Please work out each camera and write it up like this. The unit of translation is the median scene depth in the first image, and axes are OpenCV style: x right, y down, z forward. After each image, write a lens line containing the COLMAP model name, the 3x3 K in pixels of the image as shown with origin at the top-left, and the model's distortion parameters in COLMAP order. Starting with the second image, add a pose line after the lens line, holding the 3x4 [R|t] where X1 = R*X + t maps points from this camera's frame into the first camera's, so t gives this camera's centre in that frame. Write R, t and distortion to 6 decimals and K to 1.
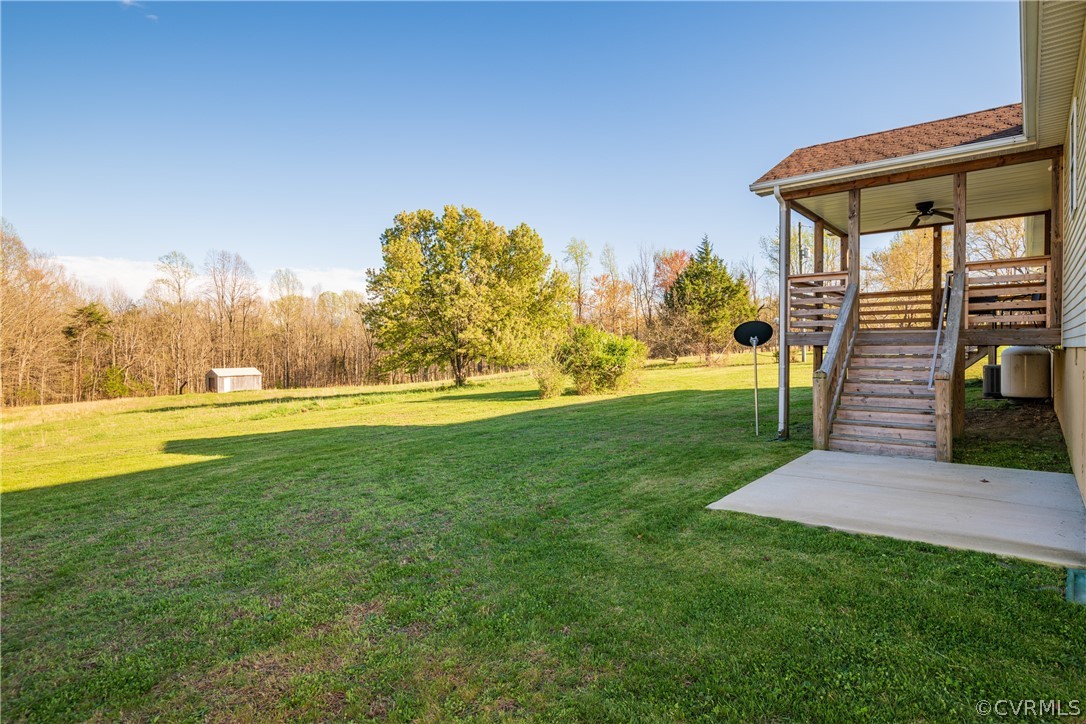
lens RADIAL K [[592.0, 0, 541.7], [0, 592.0, 351.8], [0, 0, 1]] dist [-0.006893, -0.000679]
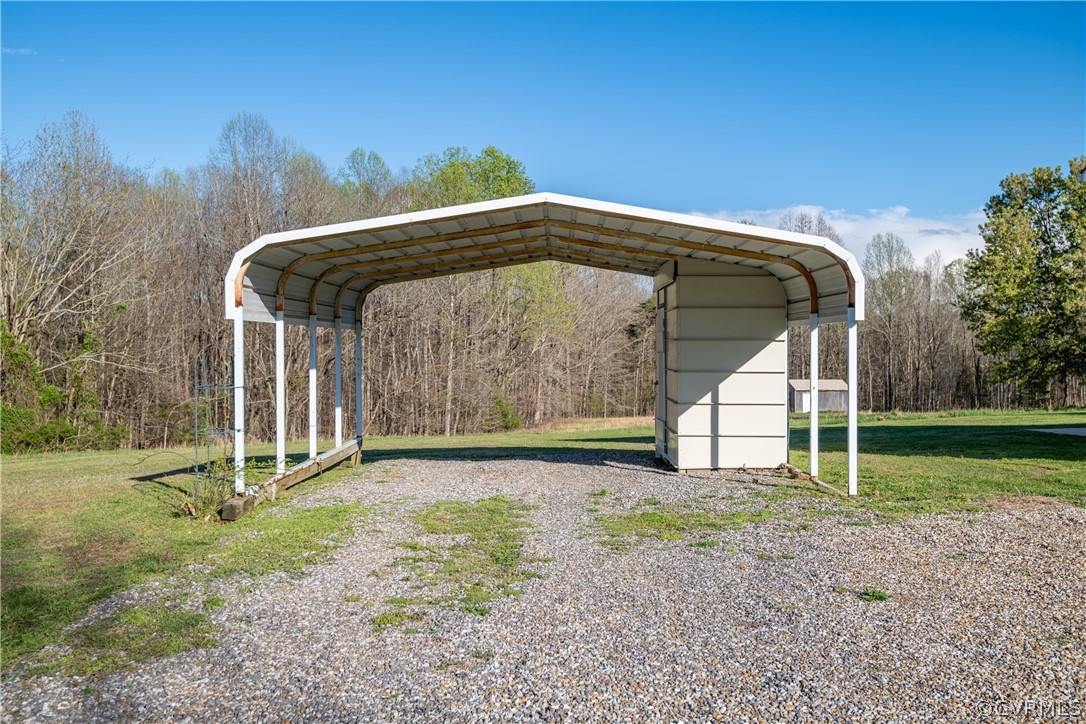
lens RADIAL K [[1000.3, 0, 542.5], [0, 1000.3, 358.7], [0, 0, 1]] dist [-0.080995, 0.000000]
pose [[0.731174, 0.009006, -0.682131, 0.174253], [-0.008555, 0.999955, 0.004031, 0.001482], [0.682137, 0.002888, 0.731219, -0.312865]]
